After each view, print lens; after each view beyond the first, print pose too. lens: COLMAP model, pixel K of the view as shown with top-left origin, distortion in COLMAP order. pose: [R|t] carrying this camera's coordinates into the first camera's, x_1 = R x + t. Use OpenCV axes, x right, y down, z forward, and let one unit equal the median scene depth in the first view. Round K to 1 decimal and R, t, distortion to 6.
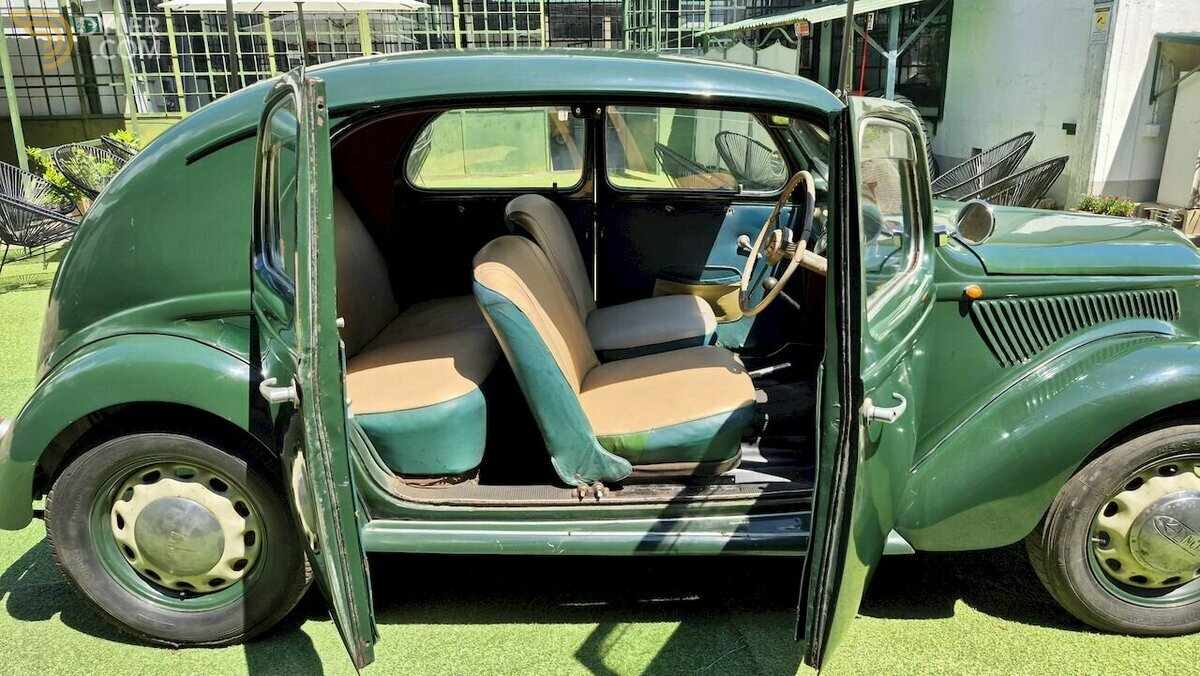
lens RADIAL K [[846.9, 0, 598.8], [0, 846.9, 329.3], [0, 0, 1]] dist [0.106954, -0.147673]
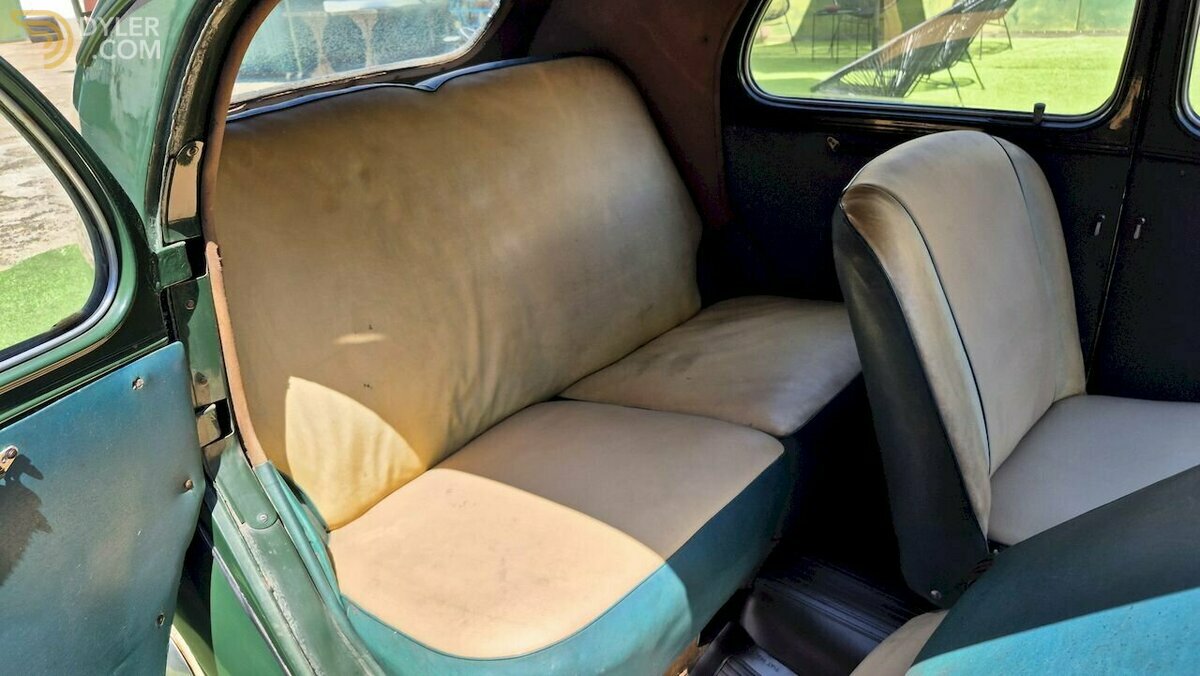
lens RADIAL K [[846.9, 0, 598.8], [0, 846.9, 329.3], [0, 0, 1]] dist [0.106954, -0.147673]
pose [[0.778704, 0.233181, -0.582449, 0.059480], [-0.132539, 0.968555, 0.210559, -0.125250], [0.613232, -0.086766, 0.785123, 0.506462]]
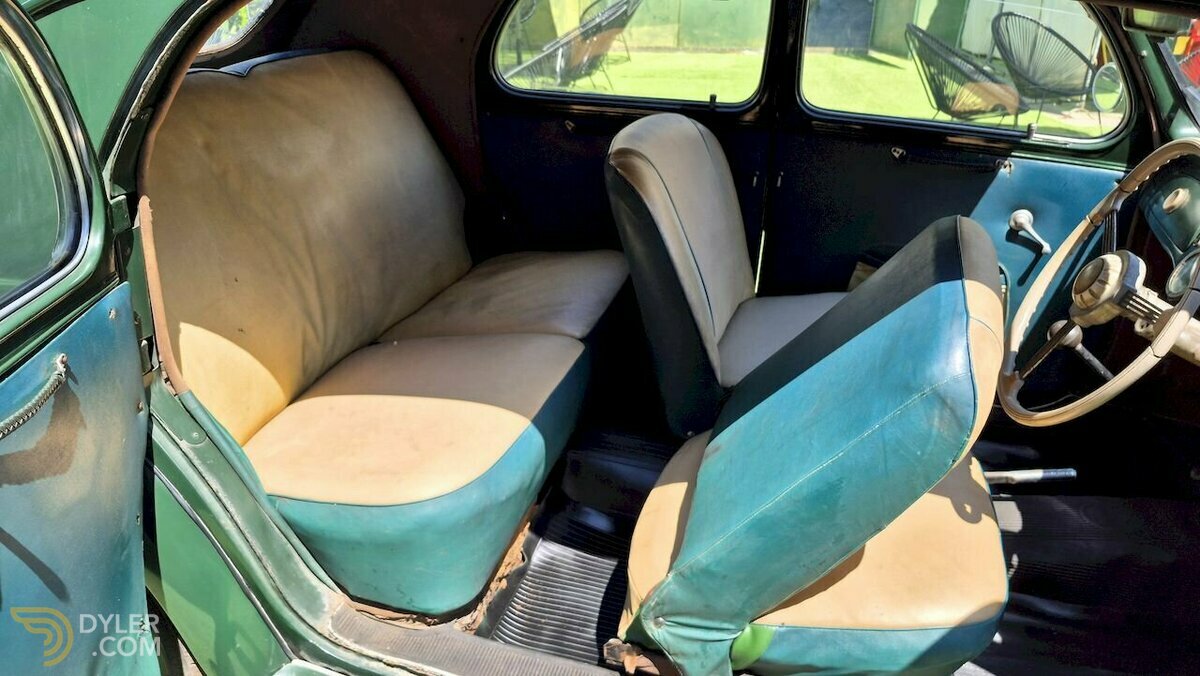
lens RADIAL K [[846.9, 0, 598.8], [0, 846.9, 329.3], [0, 0, 1]] dist [0.106954, -0.147673]
pose [[0.962134, 0.141573, -0.232930, 0.039754], [-0.106585, 0.981905, 0.156533, -0.093343], [0.250875, -0.125779, 0.959813, 0.353727]]
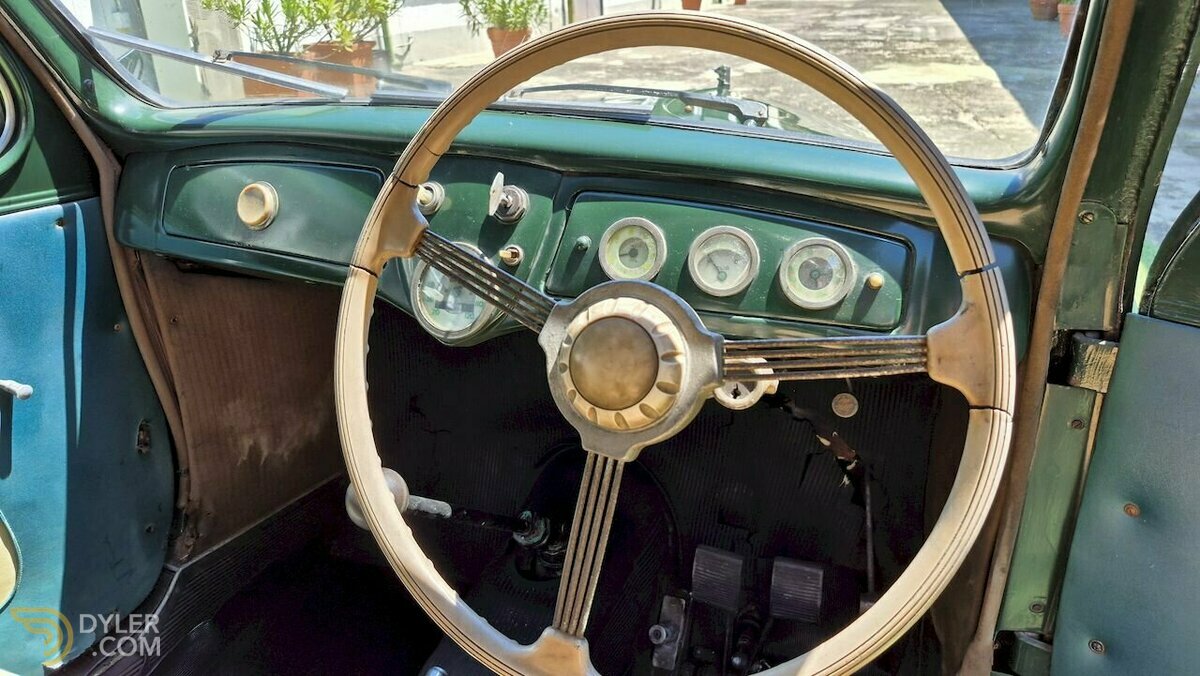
lens RADIAL K [[846.9, 0, 598.8], [0, 846.9, 329.3], [0, 0, 1]] dist [0.106954, -0.147673]
pose [[0.373293, -0.364202, 0.853235, 0.018734], [0.285986, 0.920103, 0.267625, -0.129421], [-0.882533, 0.144110, 0.447624, 0.702635]]
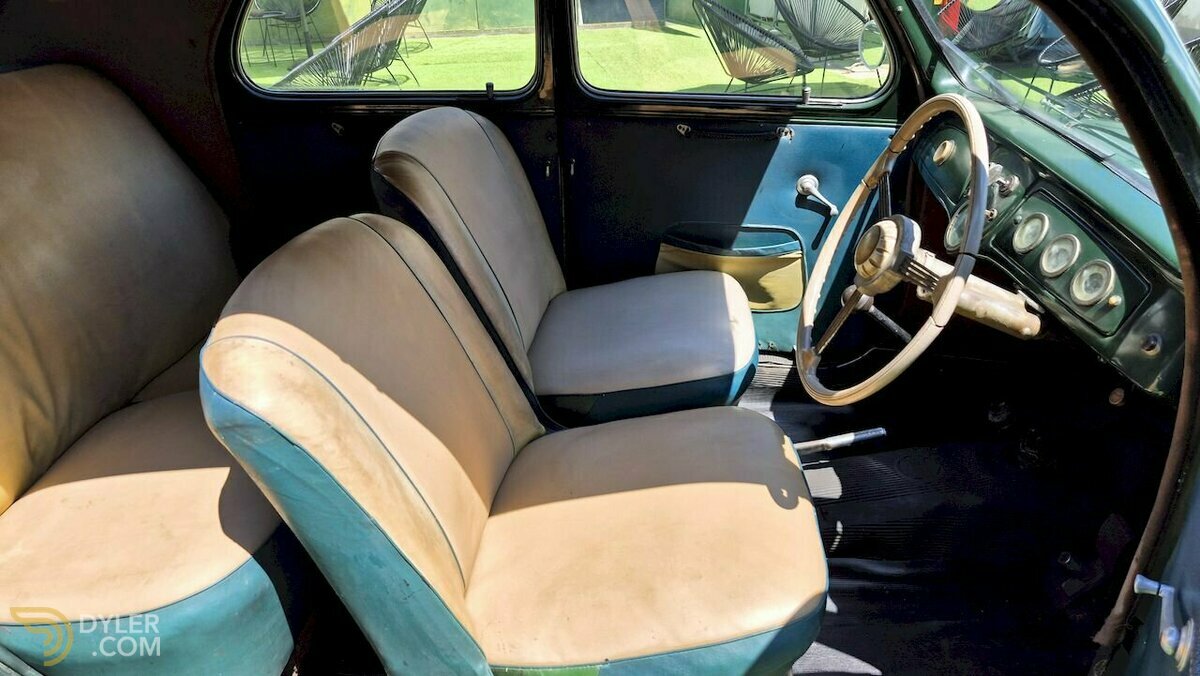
lens RADIAL K [[837.2, 0, 605.6], [0, 837.2, 335.1], [0, 0, 1]] dist [0.103215, -0.120097]
pose [[0.998711, 0.011645, -0.049402, 0.060982], [-0.002822, 0.984562, 0.175015, -0.104988], [0.050678, -0.174650, 0.983325, 0.404409]]
